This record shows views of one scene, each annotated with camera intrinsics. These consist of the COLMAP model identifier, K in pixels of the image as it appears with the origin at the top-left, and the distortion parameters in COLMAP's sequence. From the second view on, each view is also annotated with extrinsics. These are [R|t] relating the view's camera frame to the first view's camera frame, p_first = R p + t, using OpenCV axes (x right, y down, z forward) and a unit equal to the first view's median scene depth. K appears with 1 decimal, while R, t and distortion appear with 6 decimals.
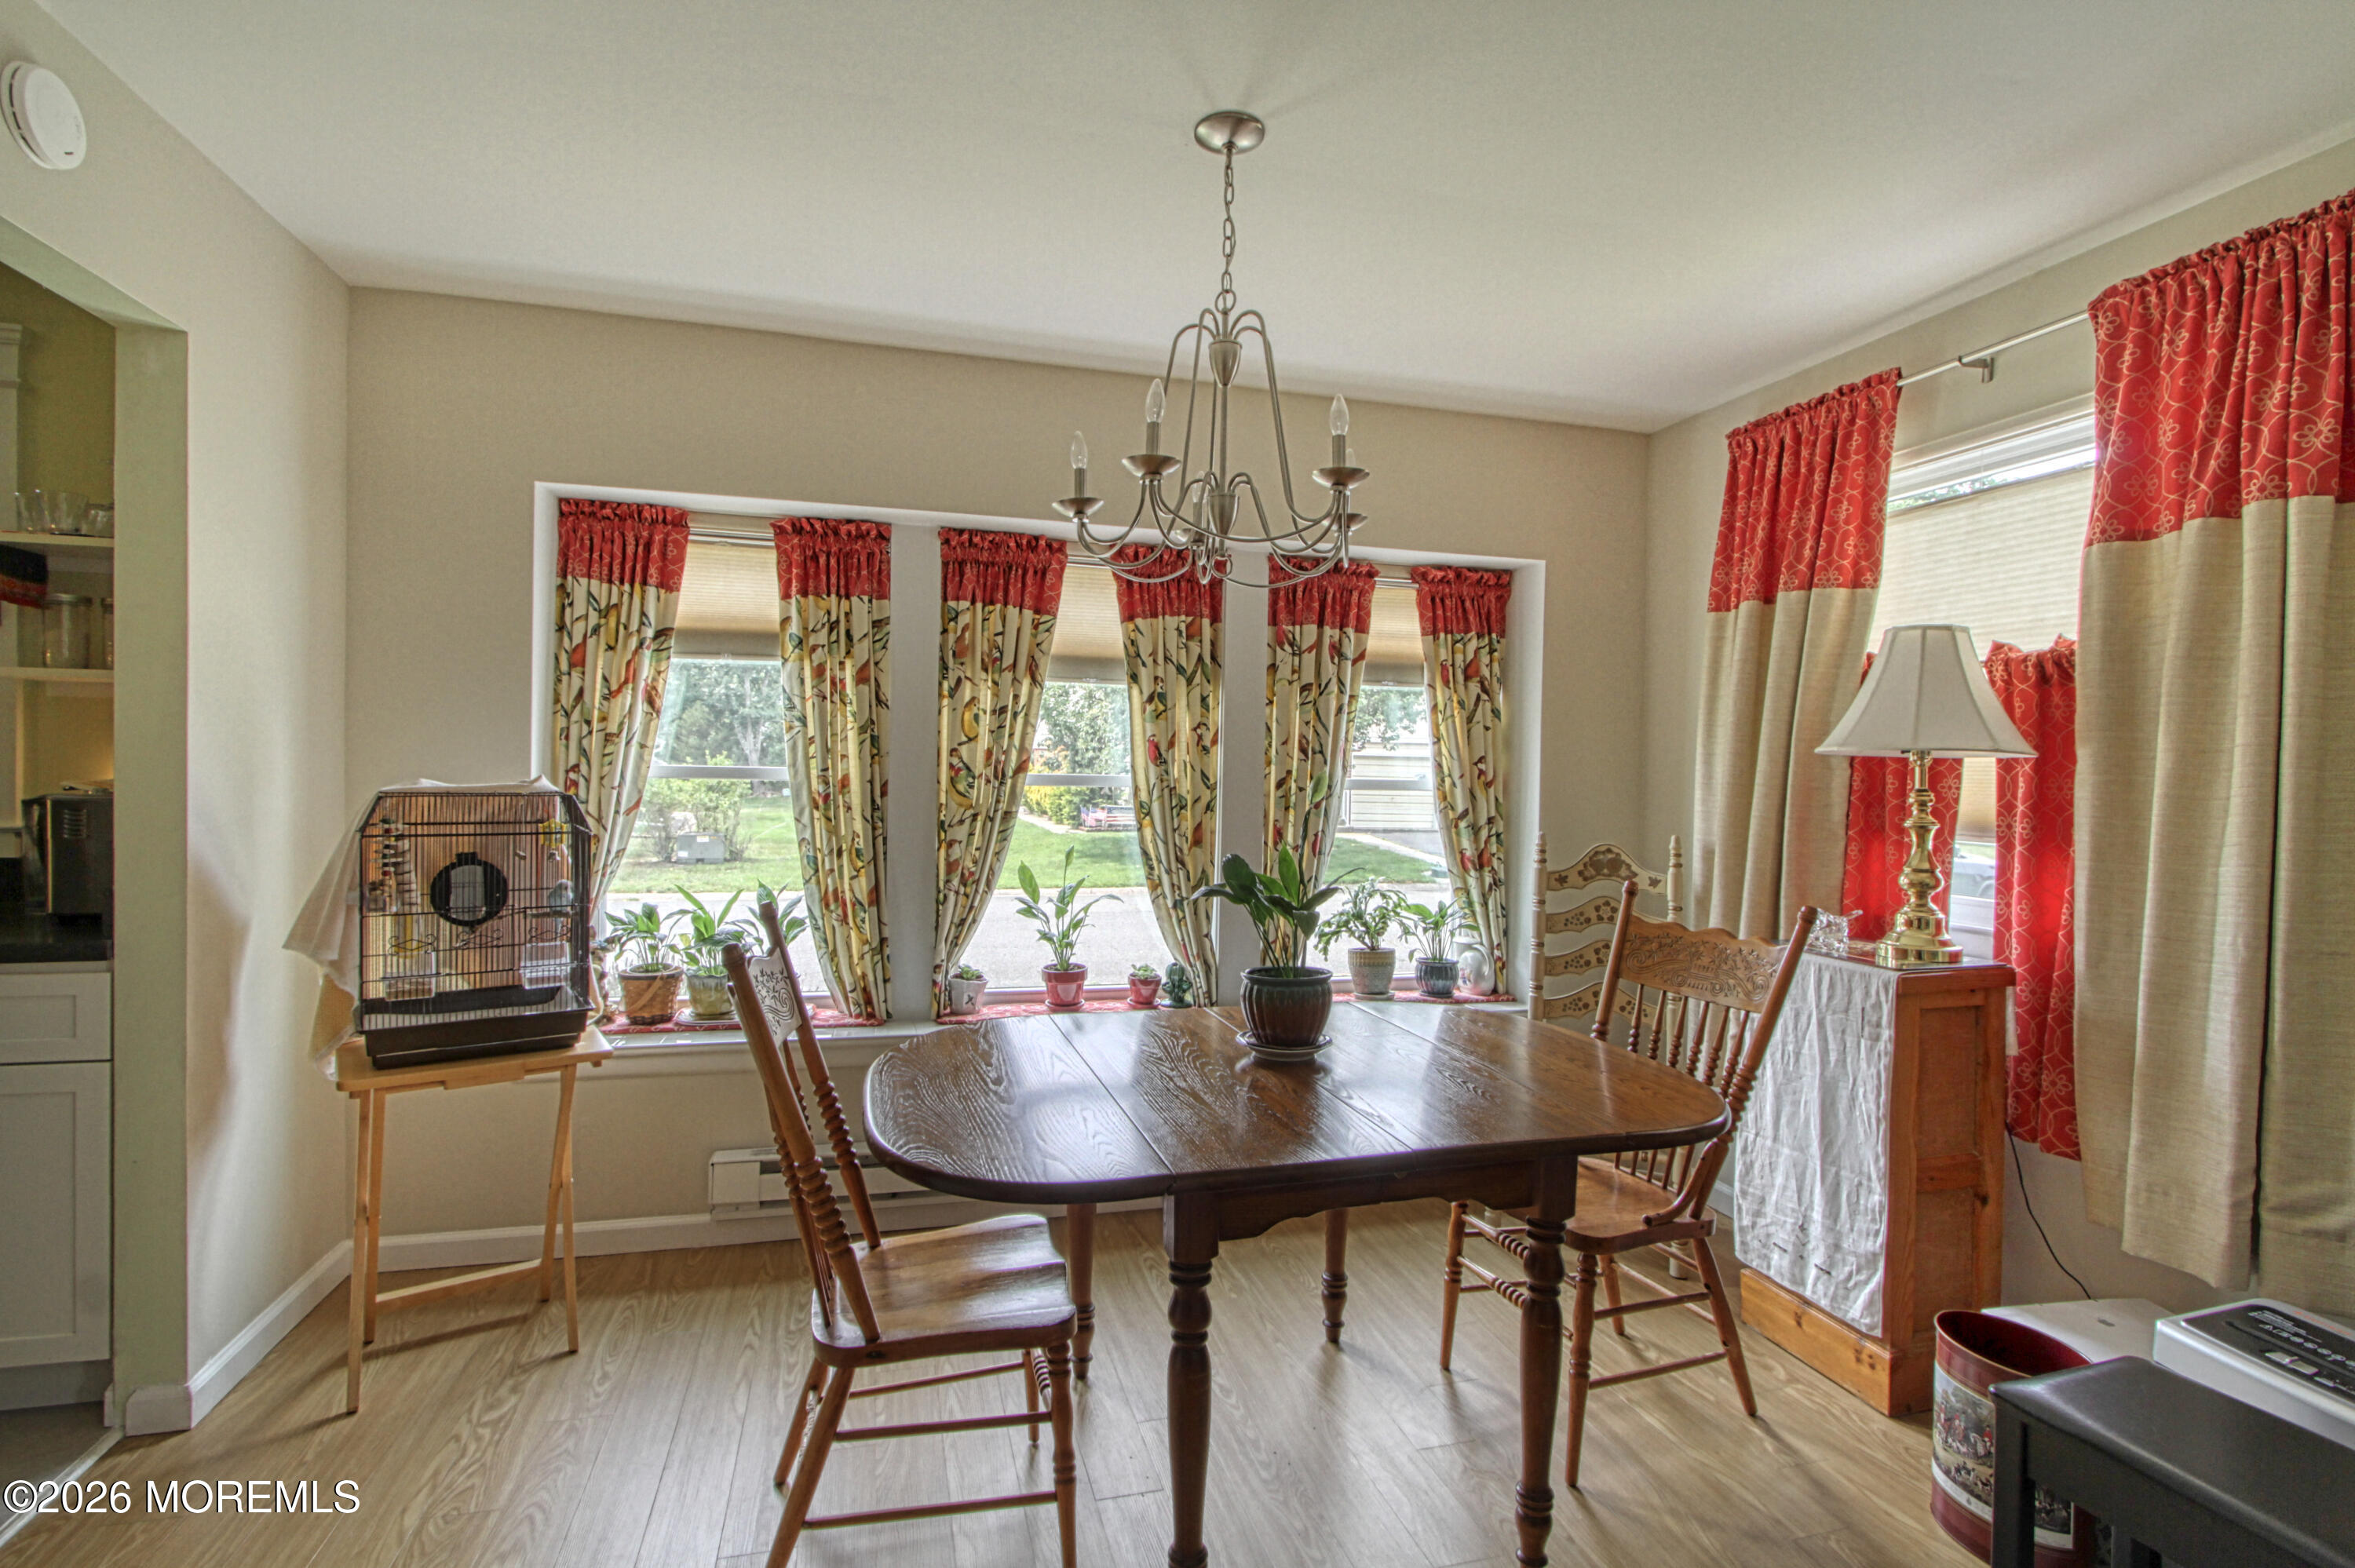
lens RADIAL K [[1116.2, 0, 1177.5], [0, 1116.2, 784.0], [0, 0, 1]] dist [0.000472, 0.000274]
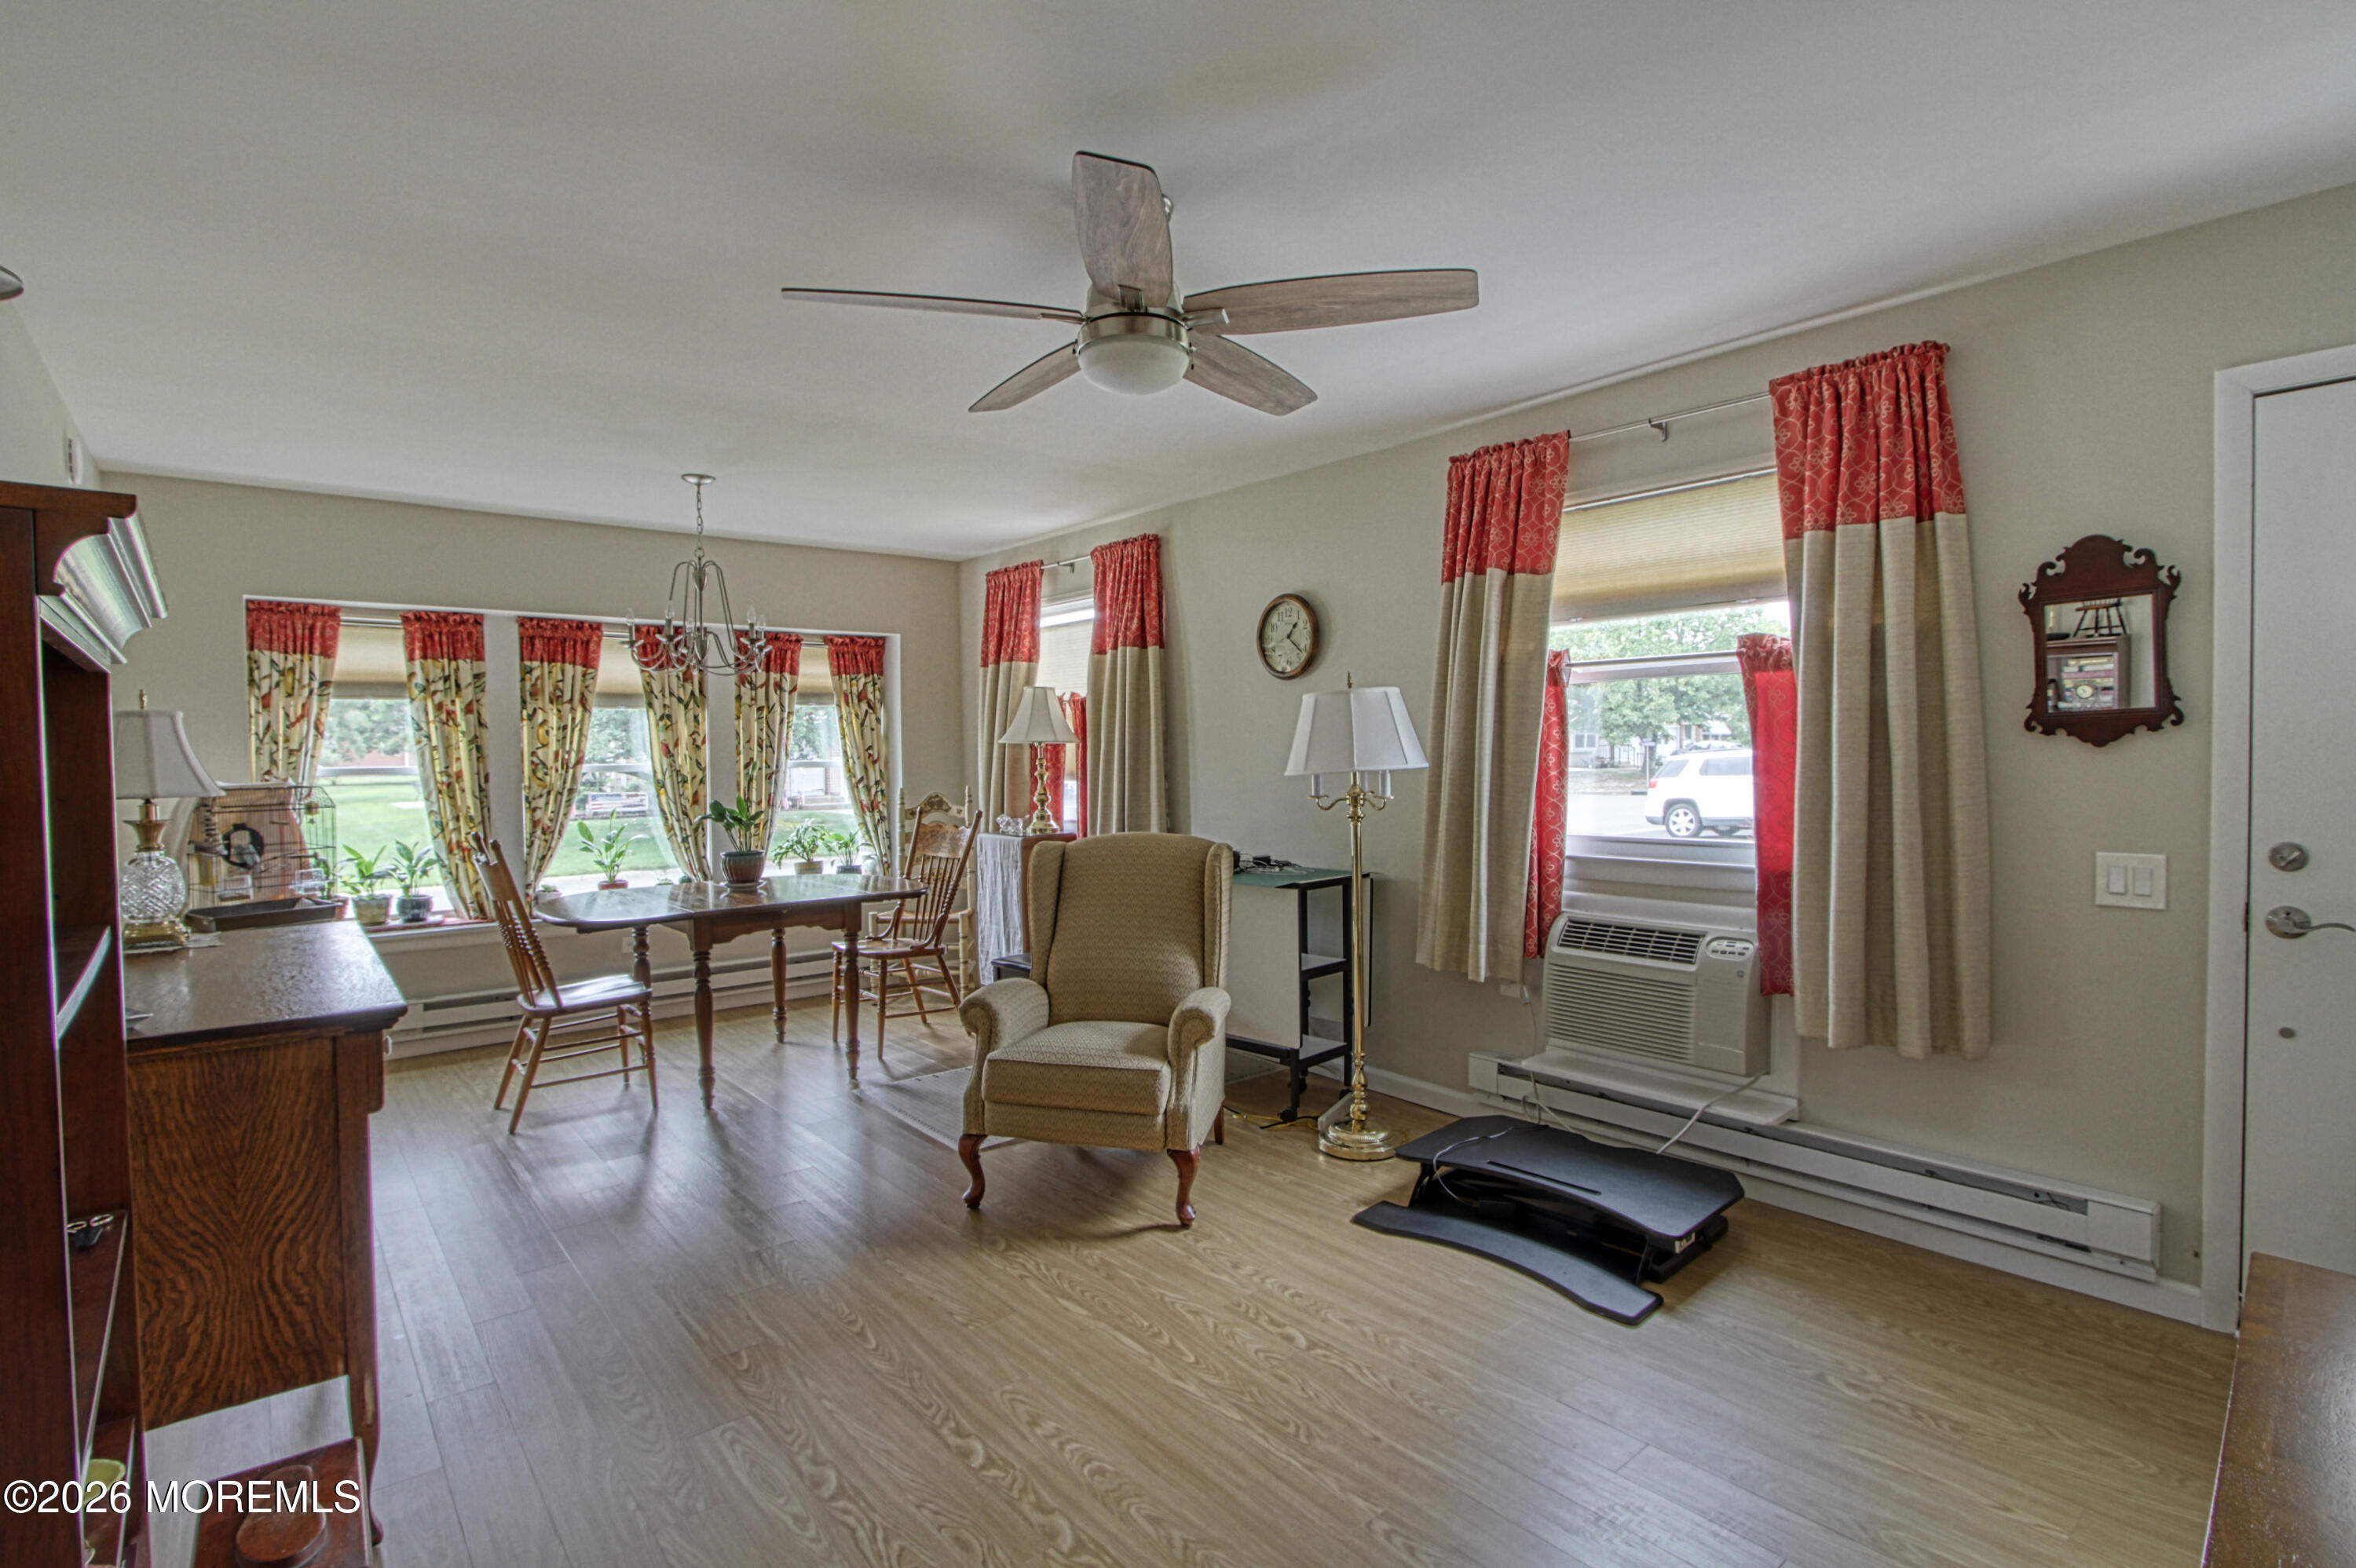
lens RADIAL K [[1179.5, 0, 1178.0], [0, 1179.5, 784.0], [0, 0, 1]] dist [-0.009807, 0.000515]
pose [[0.915424, -0.042550, 0.400236, -0.027011], [0.034106, 0.999020, 0.028199, -0.000790], [-0.401044, -0.012163, 0.915978, -0.964408]]
